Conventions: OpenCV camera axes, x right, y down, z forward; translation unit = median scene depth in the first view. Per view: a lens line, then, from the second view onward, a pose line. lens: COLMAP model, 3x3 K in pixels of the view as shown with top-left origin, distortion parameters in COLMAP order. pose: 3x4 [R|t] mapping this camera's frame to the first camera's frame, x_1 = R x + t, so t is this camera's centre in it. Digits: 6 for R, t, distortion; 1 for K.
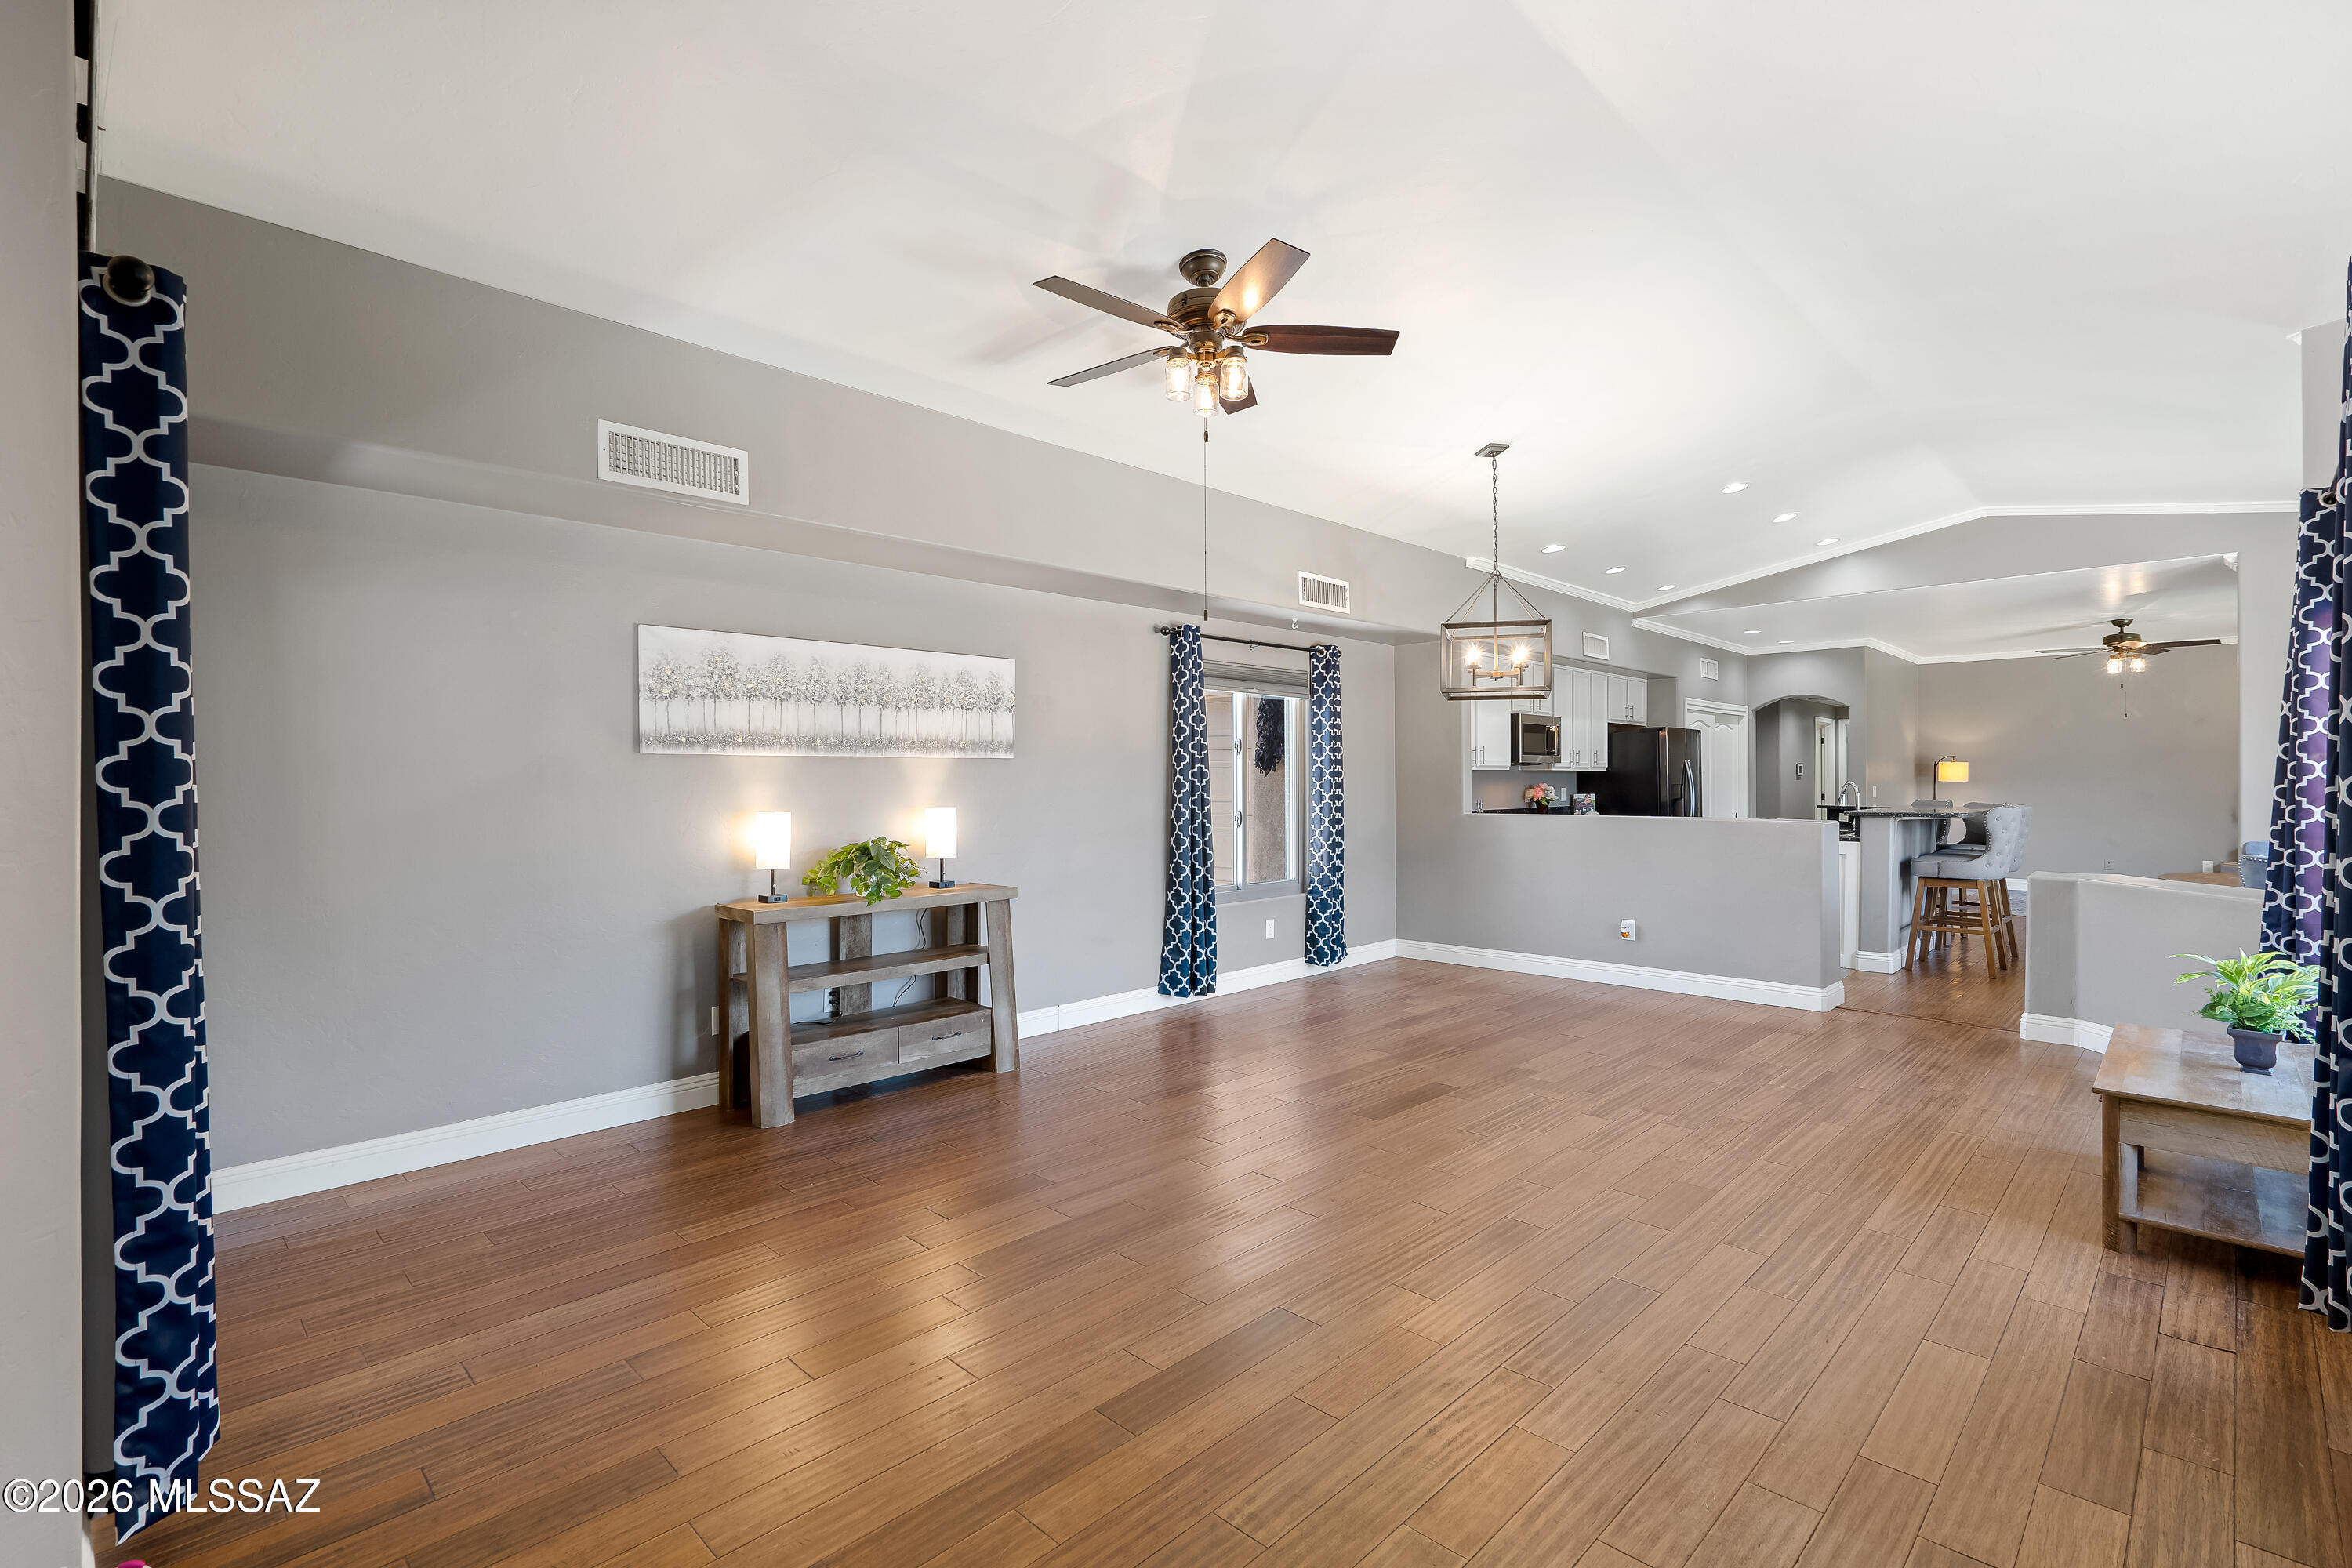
lens RADIAL K [[1079.2, 0, 1169.3], [0, 1079.2, 768.9], [0, 0, 1]] dist [-0.003444, 0.002784]
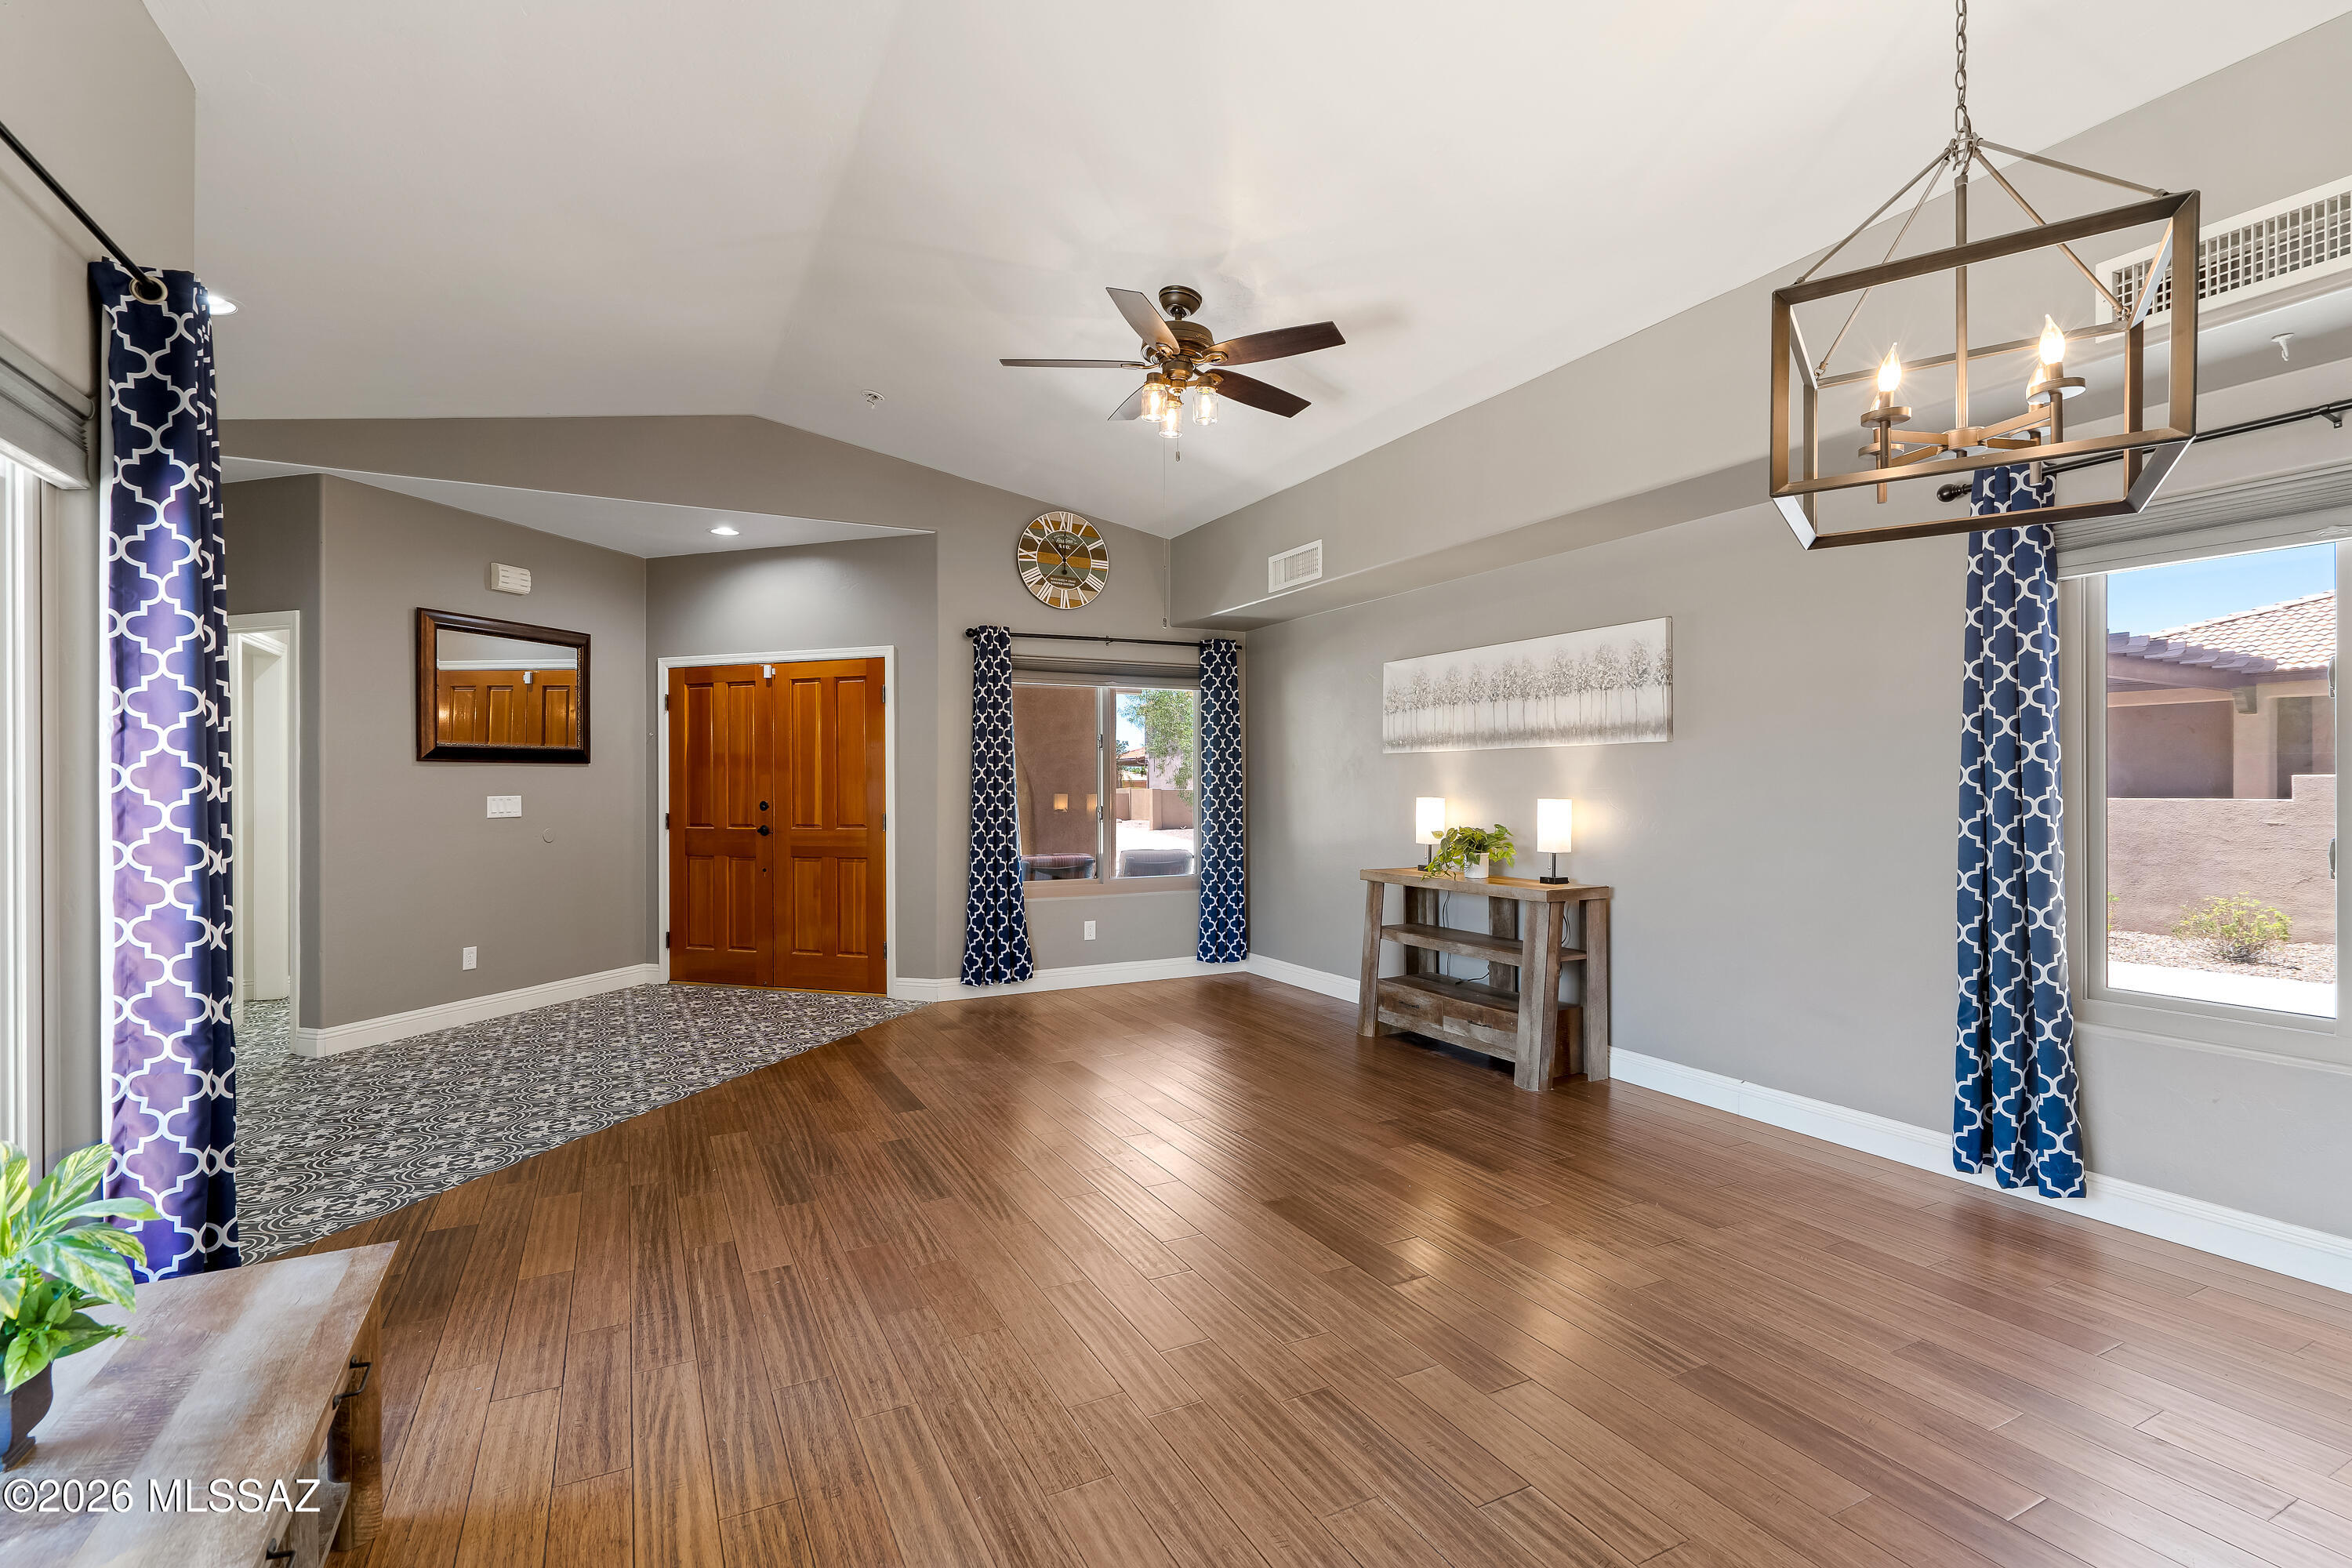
lens RADIAL K [[1079.2, 0, 1177.7], [0, 1079.2, 783.7], [0, 0, 1]] dist [-0.003444, 0.002784]
pose [[-0.309077, 0.005896, -0.951019, 0.810718], [0.014521, 0.999893, 0.001479, 0.016600], [0.950926, -0.013353, -0.309130, 1.008318]]
